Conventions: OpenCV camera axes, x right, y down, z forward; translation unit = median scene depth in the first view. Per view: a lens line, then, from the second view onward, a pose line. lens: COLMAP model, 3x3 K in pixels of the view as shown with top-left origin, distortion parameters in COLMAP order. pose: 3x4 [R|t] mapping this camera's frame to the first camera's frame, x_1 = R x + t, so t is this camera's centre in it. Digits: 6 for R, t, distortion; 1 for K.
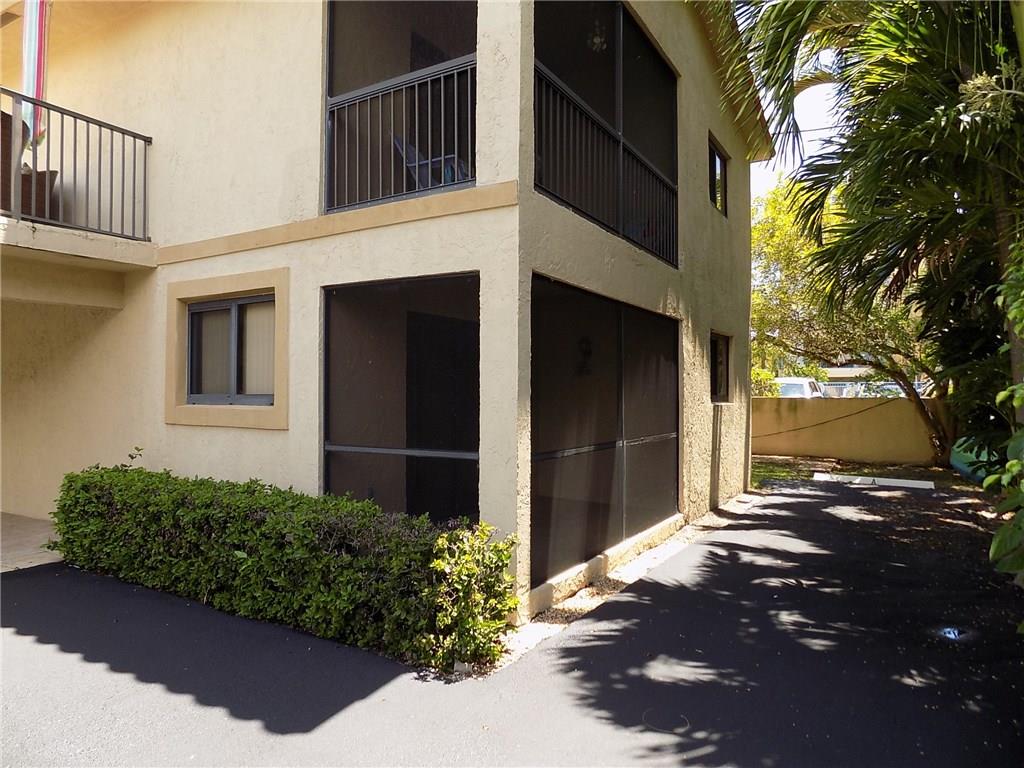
lens RADIAL K [[690.7, 0, 508.5], [0, 690.7, 376.5], [0, 0, 1]] dist [-0.060831, 0.064872]
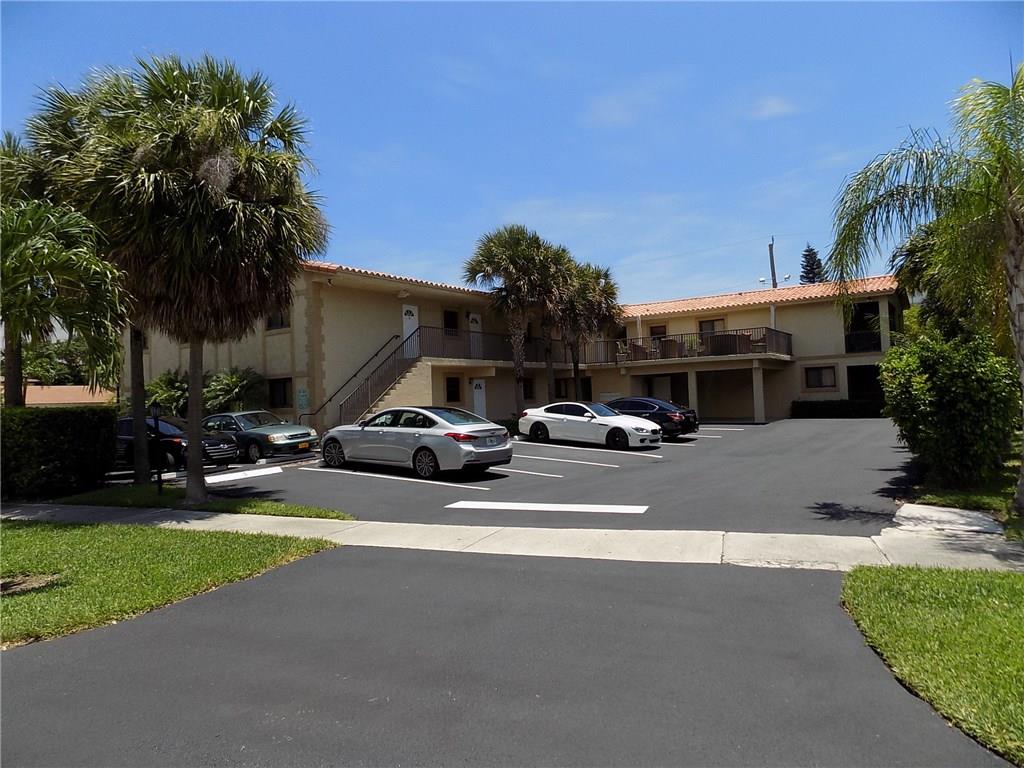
lens RADIAL K [[690.7, 0, 512.9], [0, 690.7, 382.4], [0, 0, 1]] dist [-0.060831, 0.064872]
pose [[0.996315, -0.039500, -0.076132, -2.413243], [0.039804, 0.999204, 0.002467, -0.107788], [0.075974, -0.005489, 0.997095, -4.520101]]
